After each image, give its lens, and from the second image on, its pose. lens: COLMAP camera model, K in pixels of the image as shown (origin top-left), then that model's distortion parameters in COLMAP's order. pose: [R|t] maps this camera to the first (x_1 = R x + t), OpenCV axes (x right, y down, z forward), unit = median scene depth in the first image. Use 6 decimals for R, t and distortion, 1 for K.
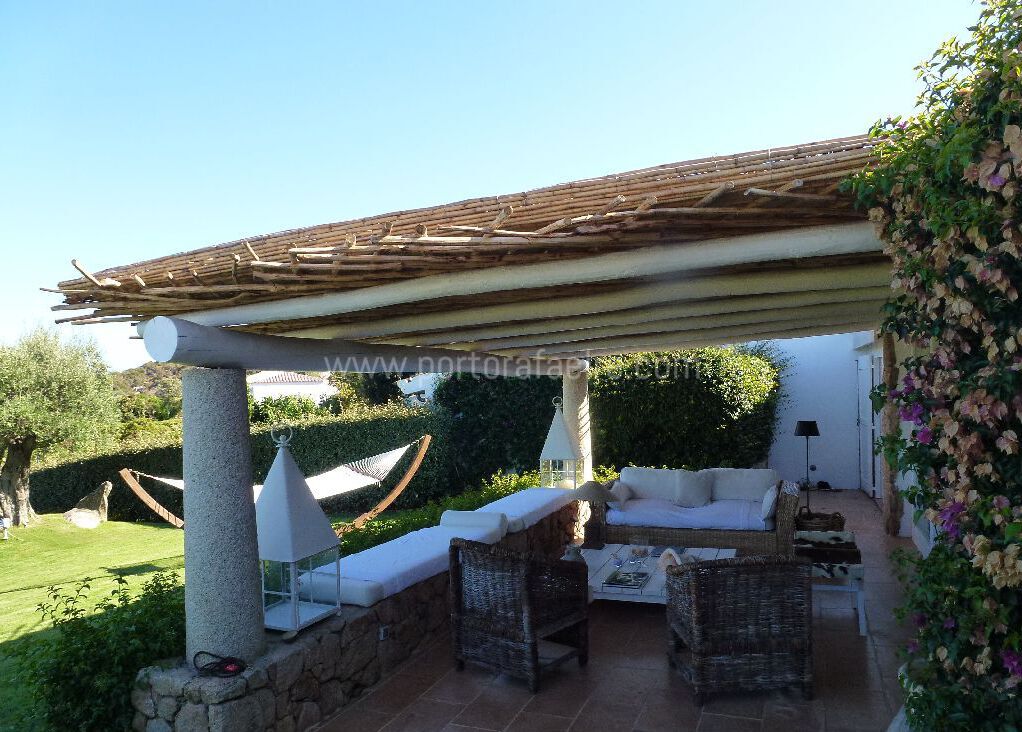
lens RADIAL K [[744.5, 0, 514.4], [0, 744.5, 383.9], [0, 0, 1]] dist [-0.052023, 0.008559]
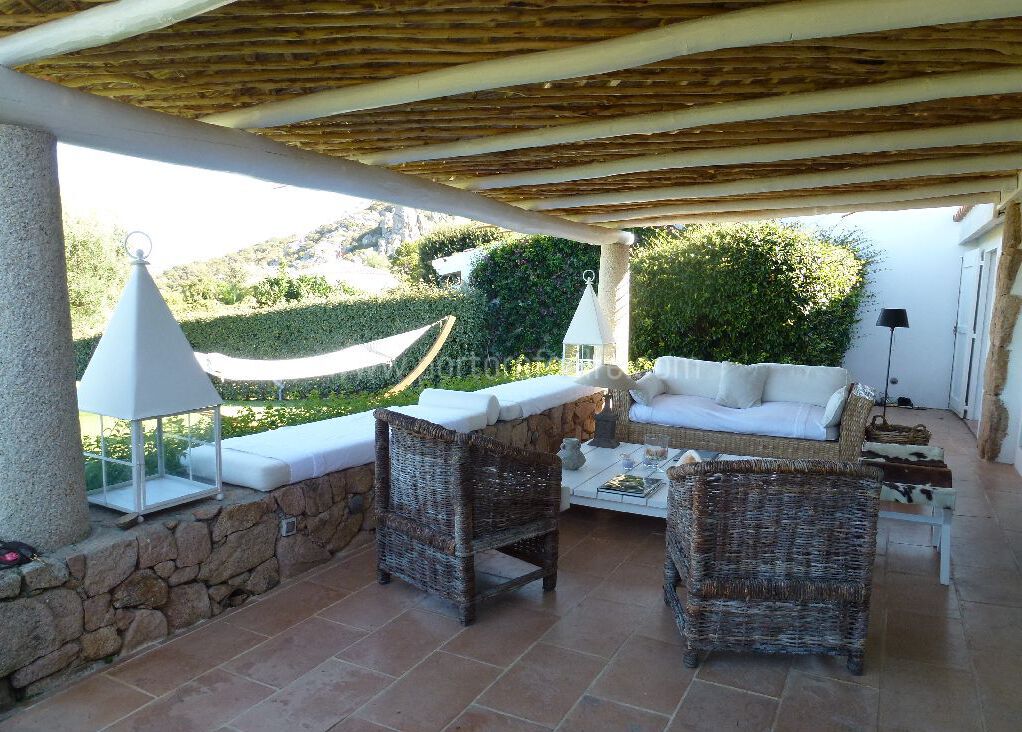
lens RADIAL K [[744.5, 0, 514.4], [0, 744.5, 383.9], [0, 0, 1]] dist [-0.052023, 0.008559]
pose [[0.993750, 0.062821, -0.092276, 0.104634], [-0.050880, 0.990662, 0.126490, 0.074945], [0.099361, -0.121005, 0.987667, 0.261006]]
